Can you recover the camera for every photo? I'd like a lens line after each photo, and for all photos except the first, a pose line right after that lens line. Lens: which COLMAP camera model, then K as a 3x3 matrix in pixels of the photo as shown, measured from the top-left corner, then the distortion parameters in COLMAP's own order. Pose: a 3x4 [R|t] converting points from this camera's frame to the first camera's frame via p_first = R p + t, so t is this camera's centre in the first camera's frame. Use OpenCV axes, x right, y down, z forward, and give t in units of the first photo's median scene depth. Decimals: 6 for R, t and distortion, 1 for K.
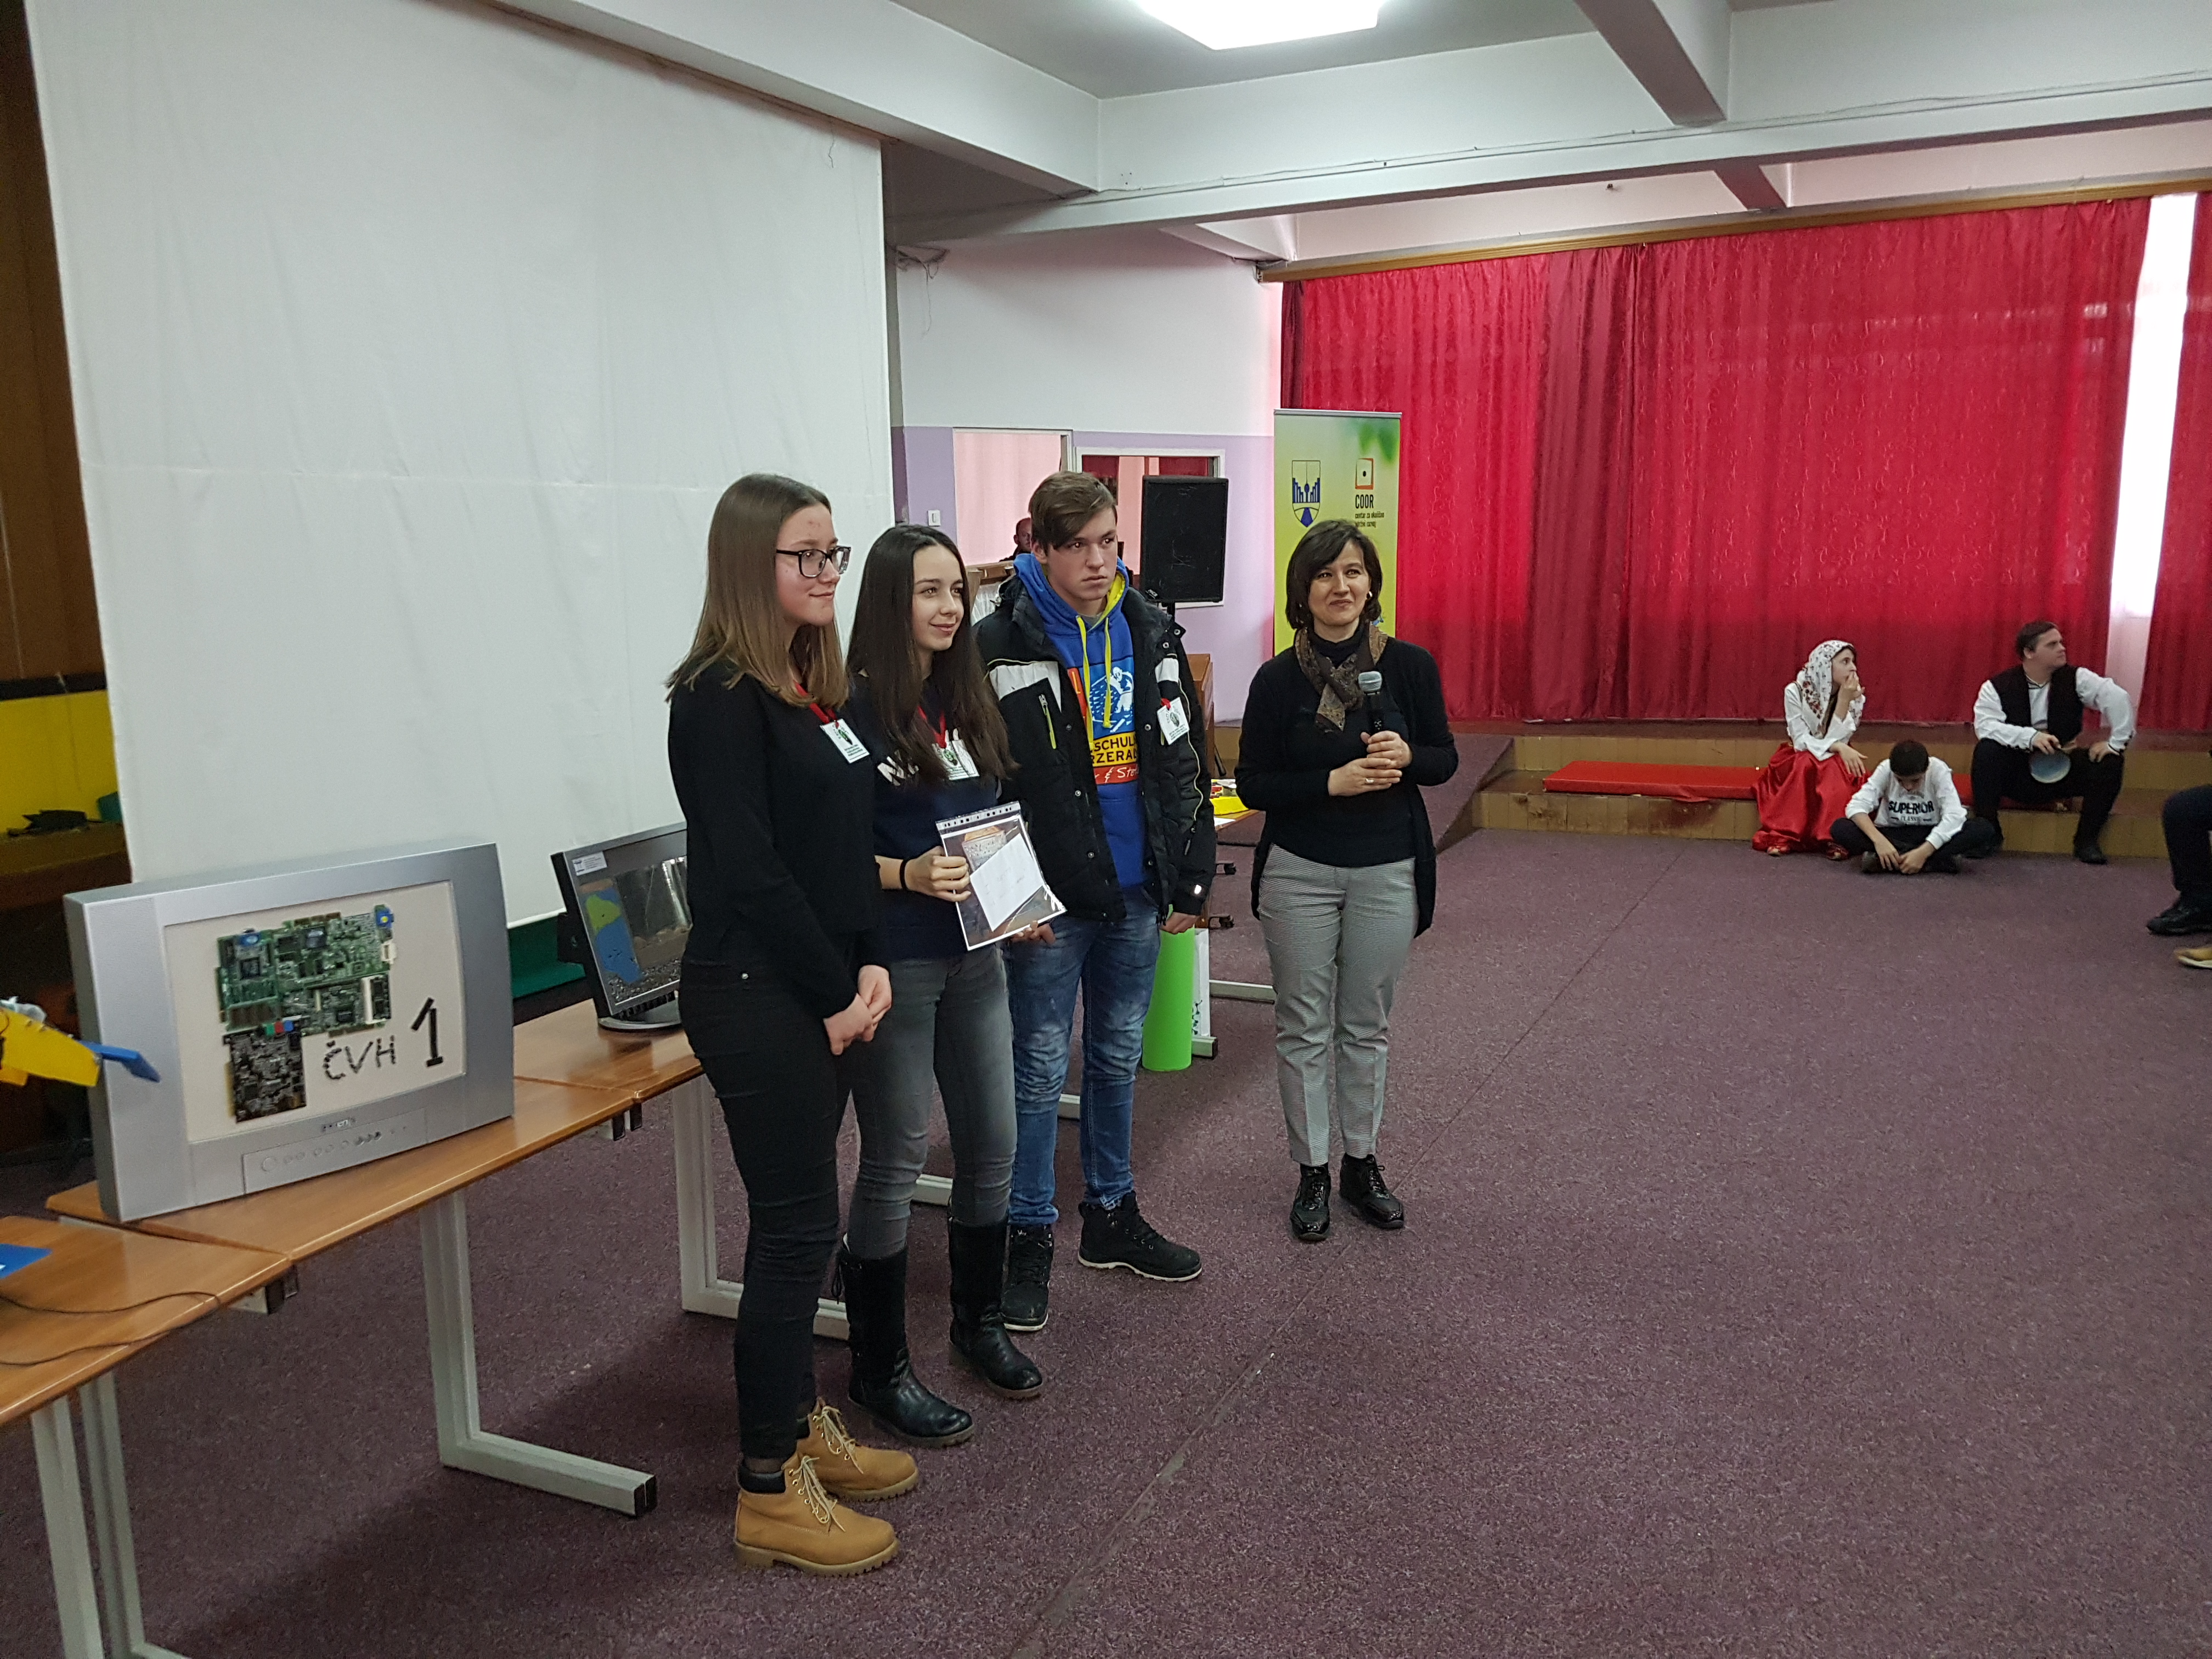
lens RADIAL K [[1727.7, 0, 1081.0], [0, 1727.7, 855.5], [0, 0, 1]] dist [0.231739, -0.436181]
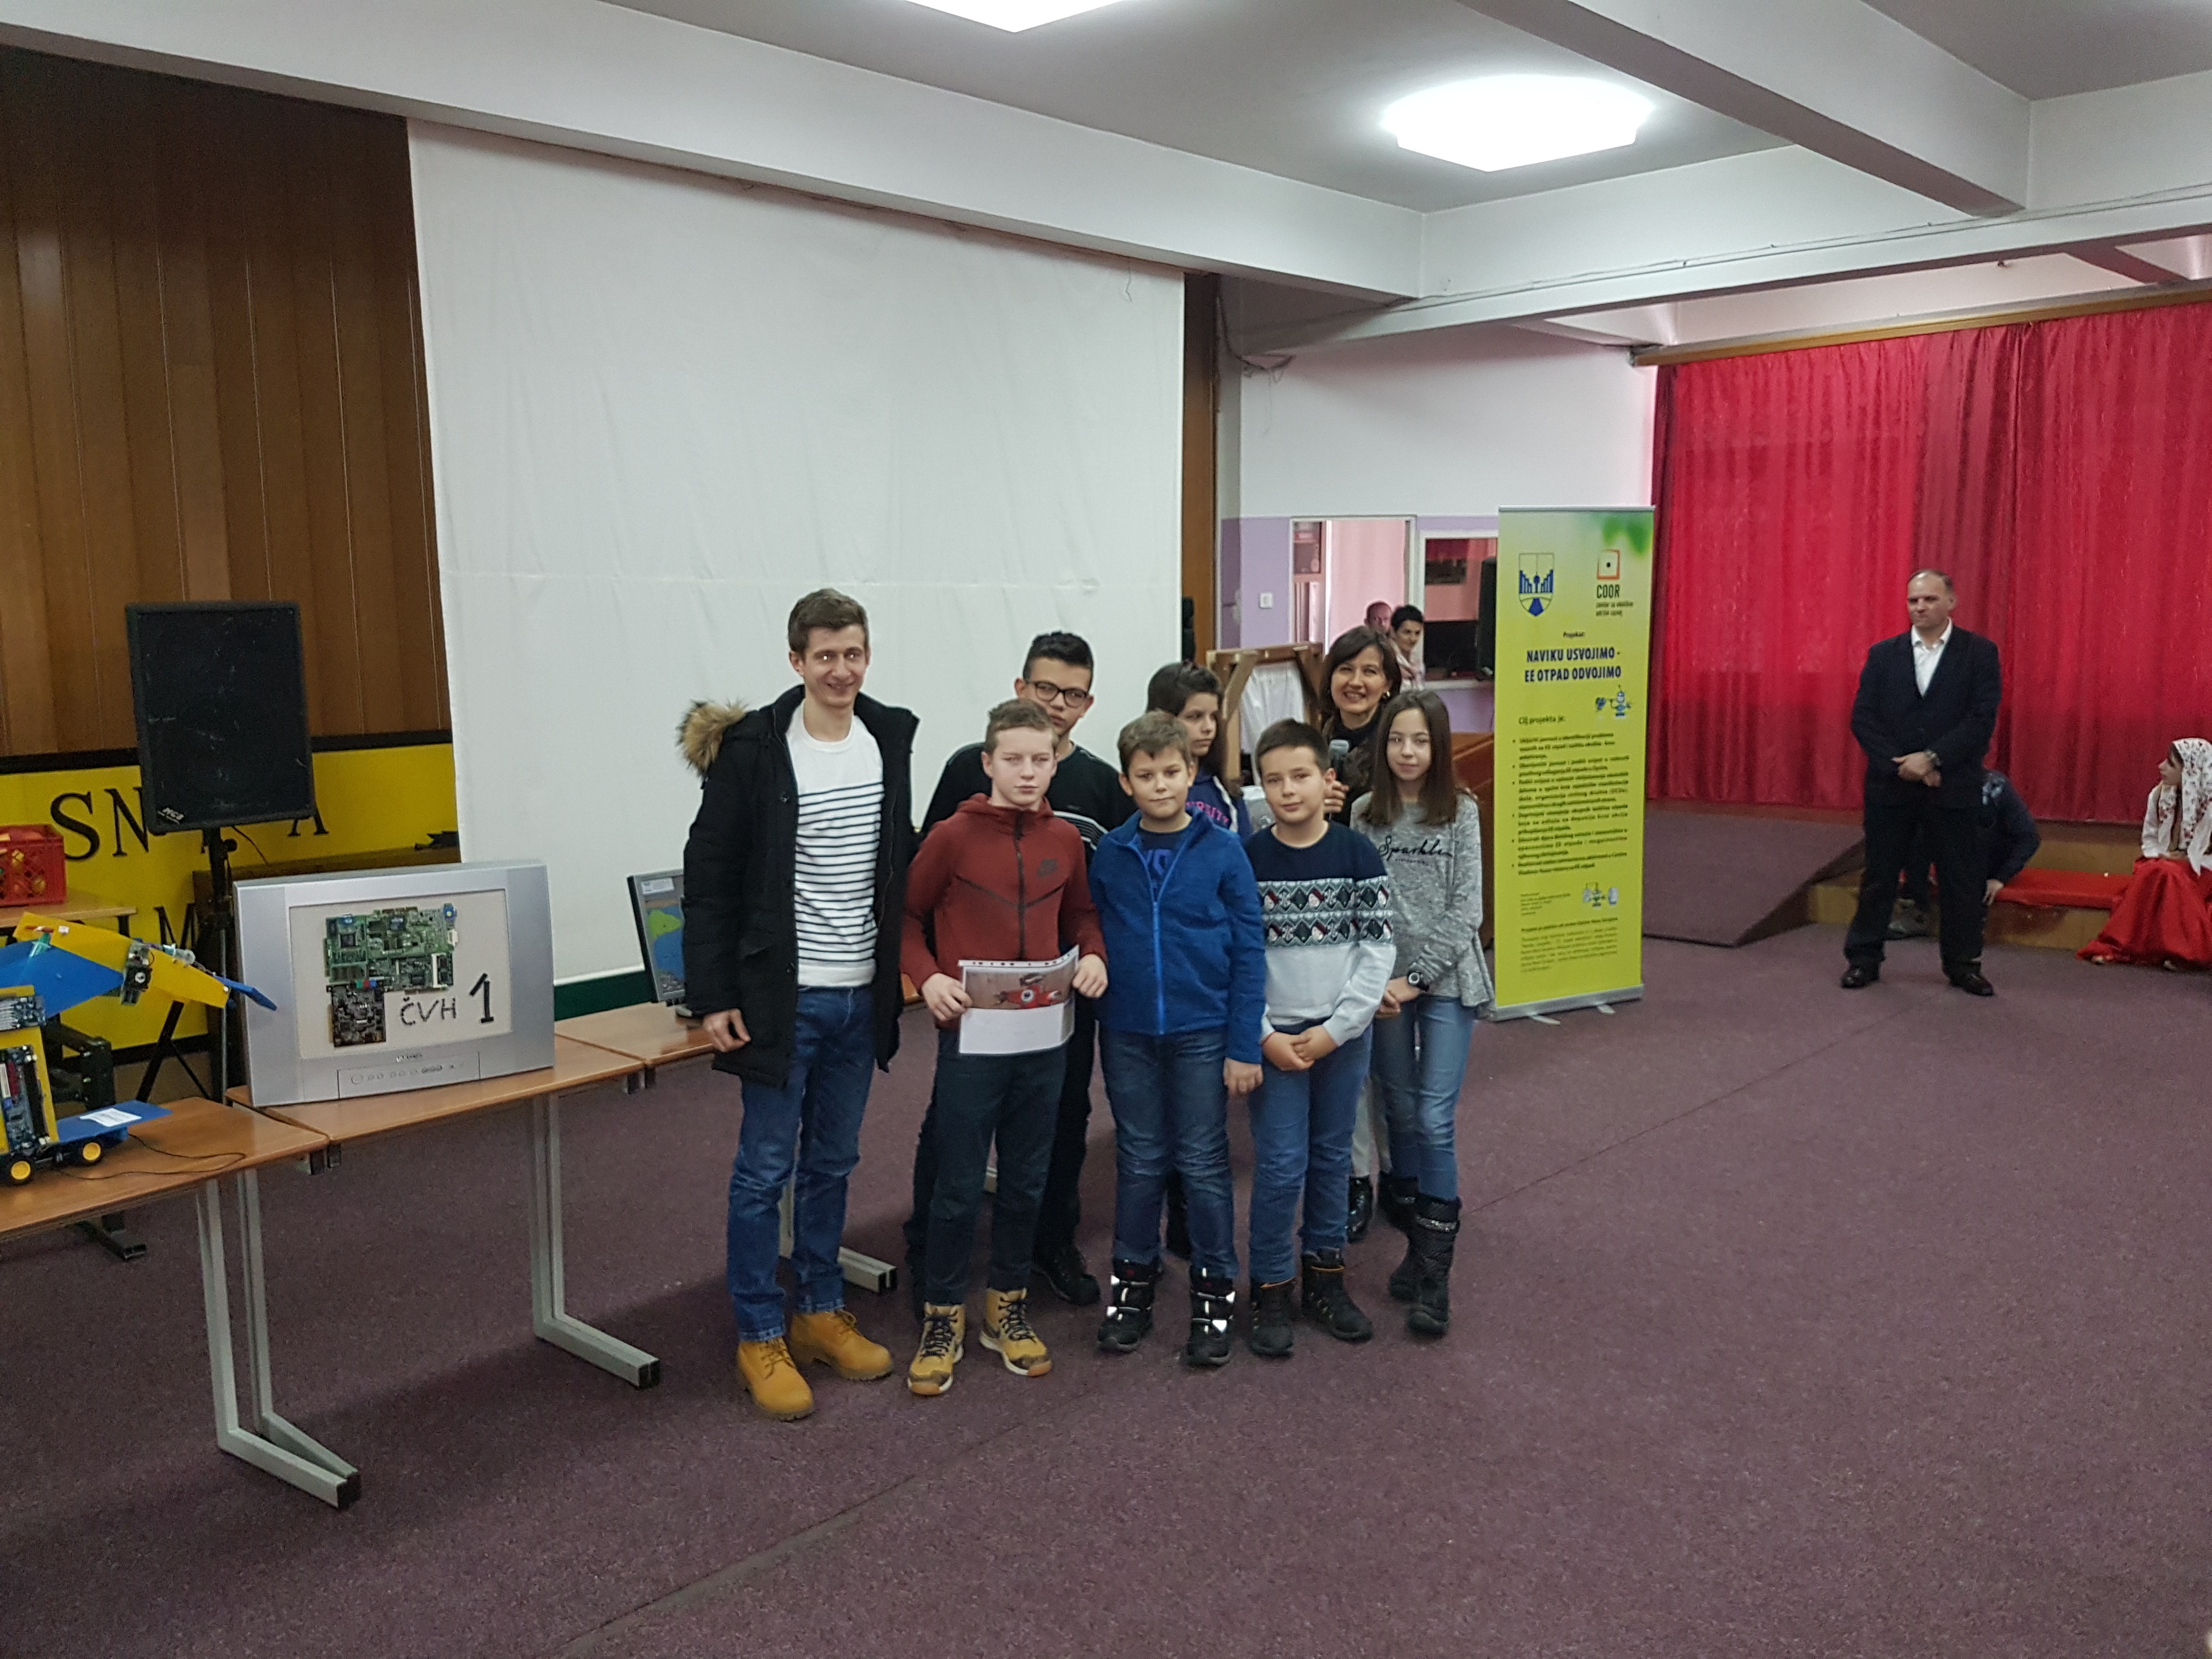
lens RADIAL K [[1755.5, 0, 1082.3], [0, 1755.5, 850.9], [0, 0, 1]] dist [0.100156, -0.186229]
pose [[0.952553, 0.050656, -0.300127, 0.203476], [-0.062136, 0.997651, -0.028825, -0.001953], [0.297962, 0.046106, 0.953464, -0.078250]]
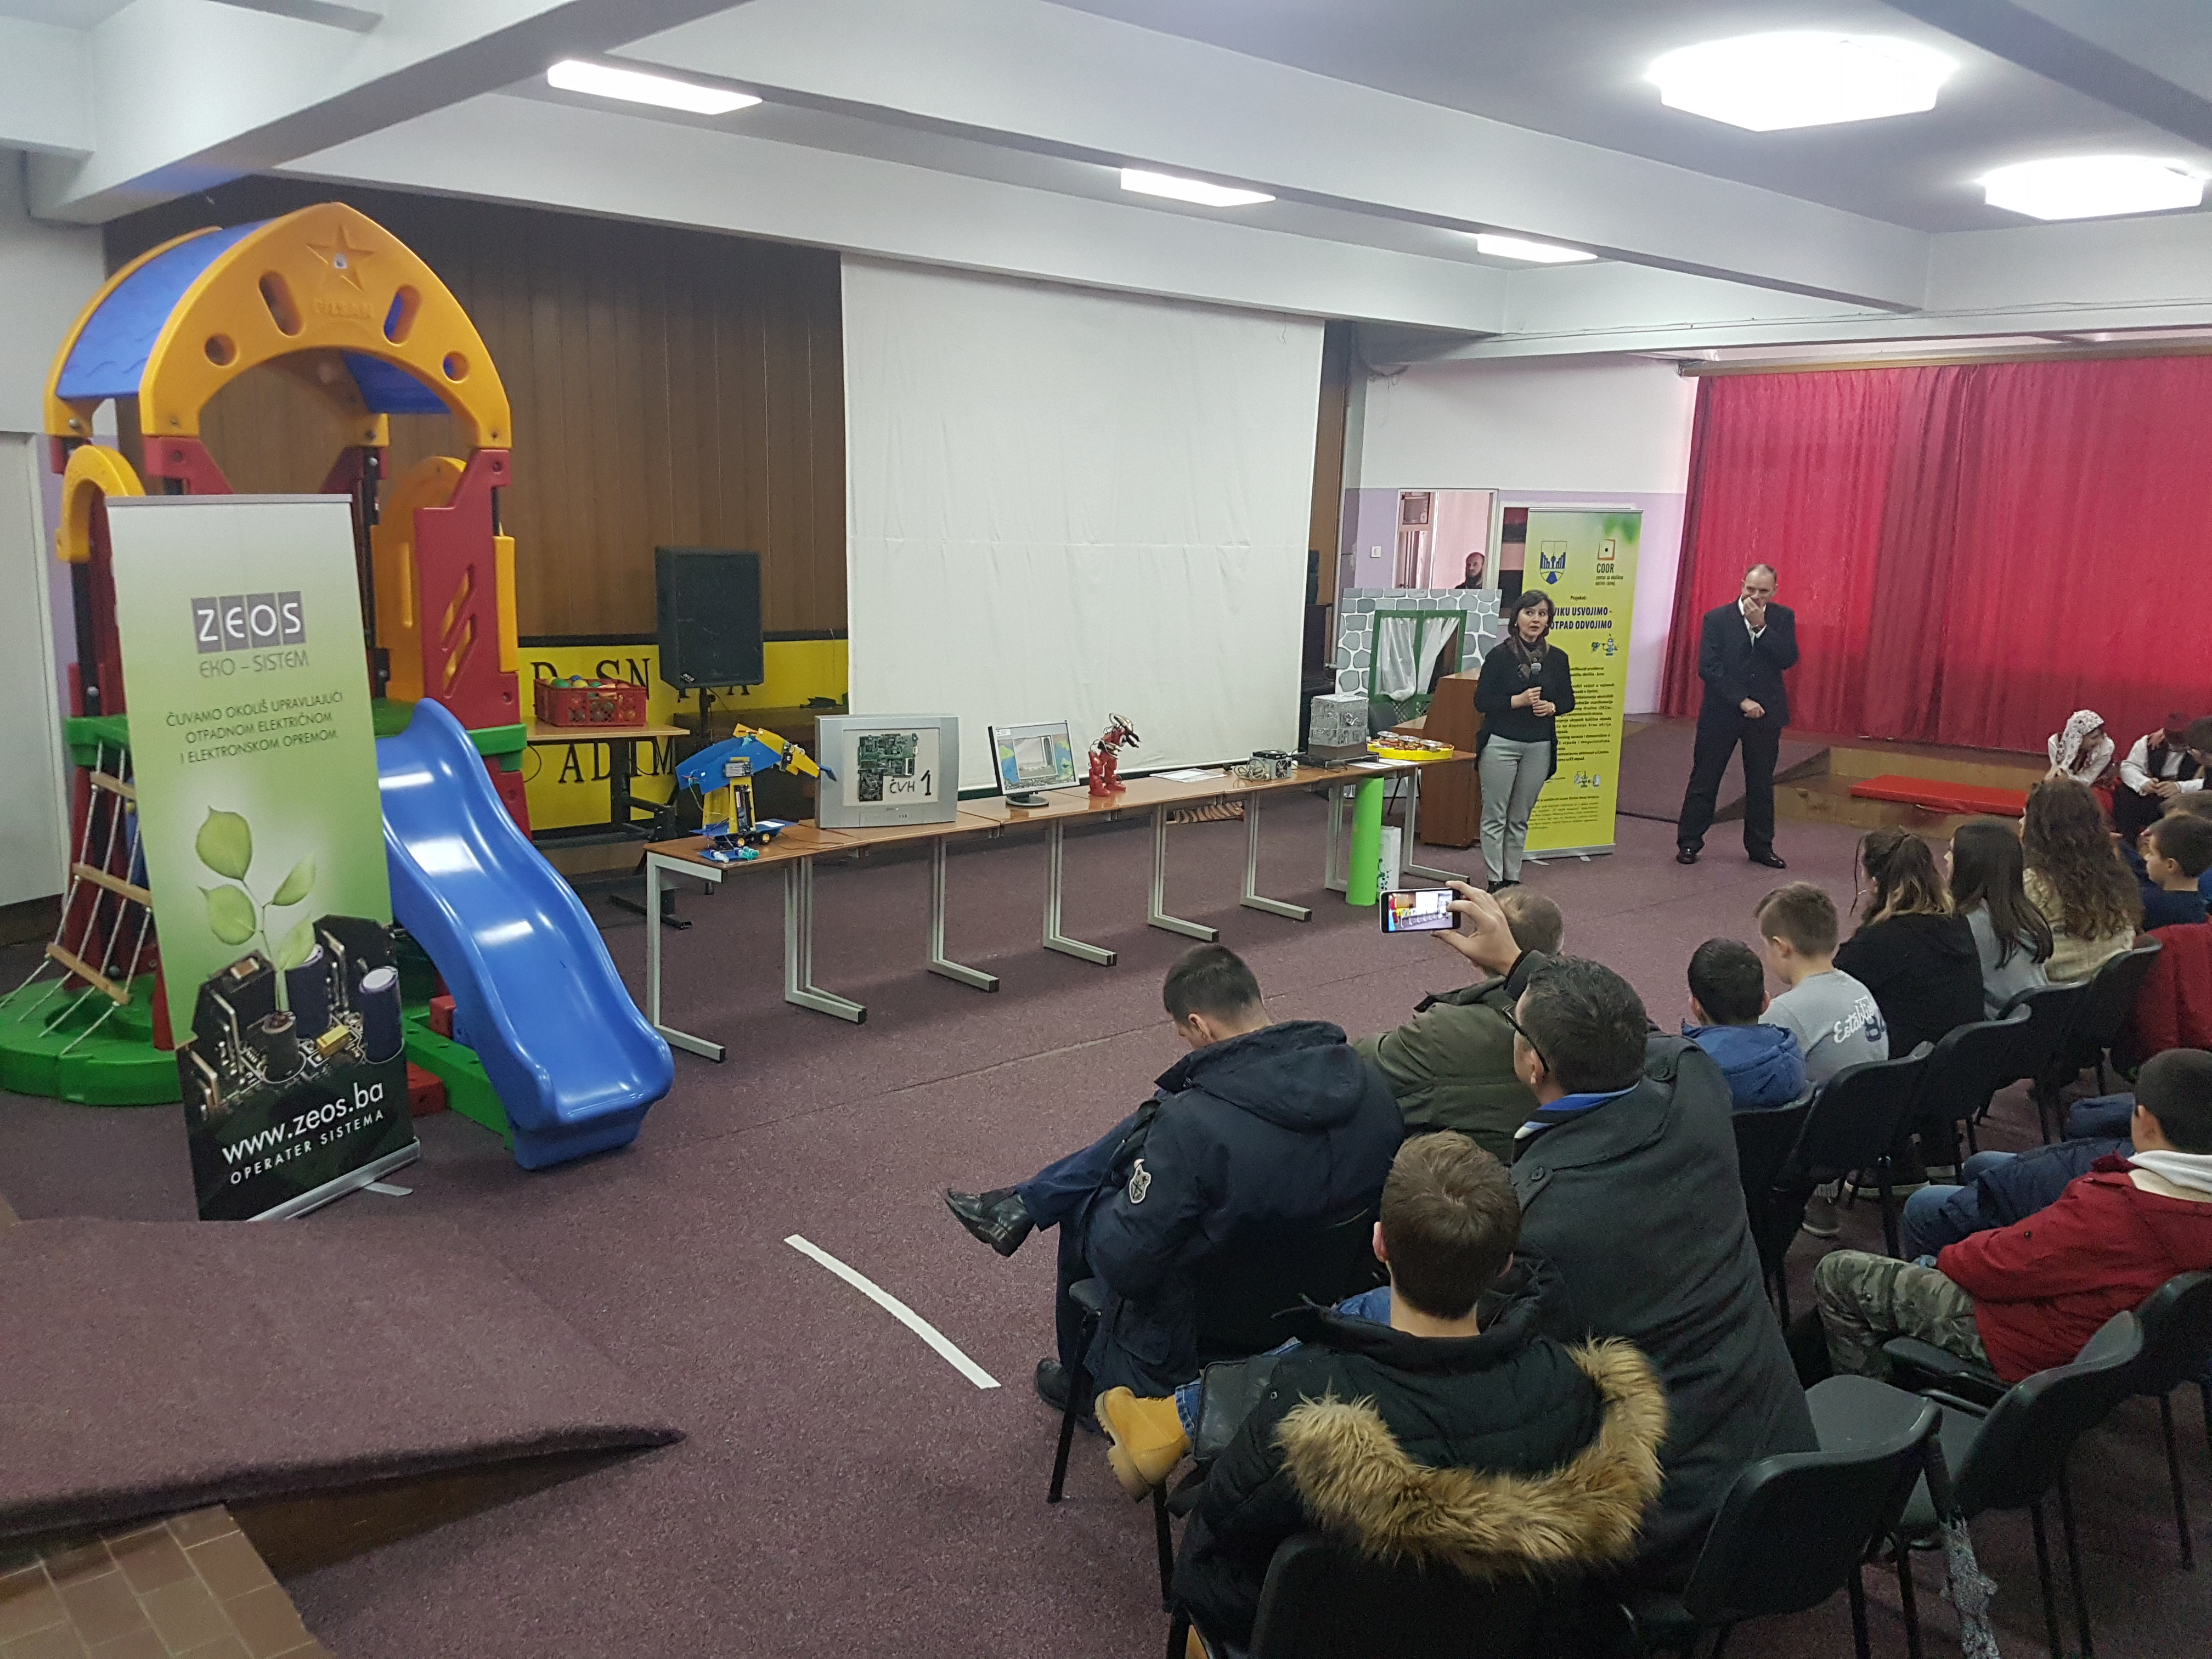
lens RADIAL K [[1722.5, 0, 1107.9], [0, 1722.5, 834.1], [0, 0, 1]] dist [0.170419, -0.306806]
pose [[0.928734, 0.116655, -0.351915, 0.344598], [-0.114587, 0.993052, 0.026778, 0.031701], [0.352594, 0.015455, 0.935649, -0.570919]]
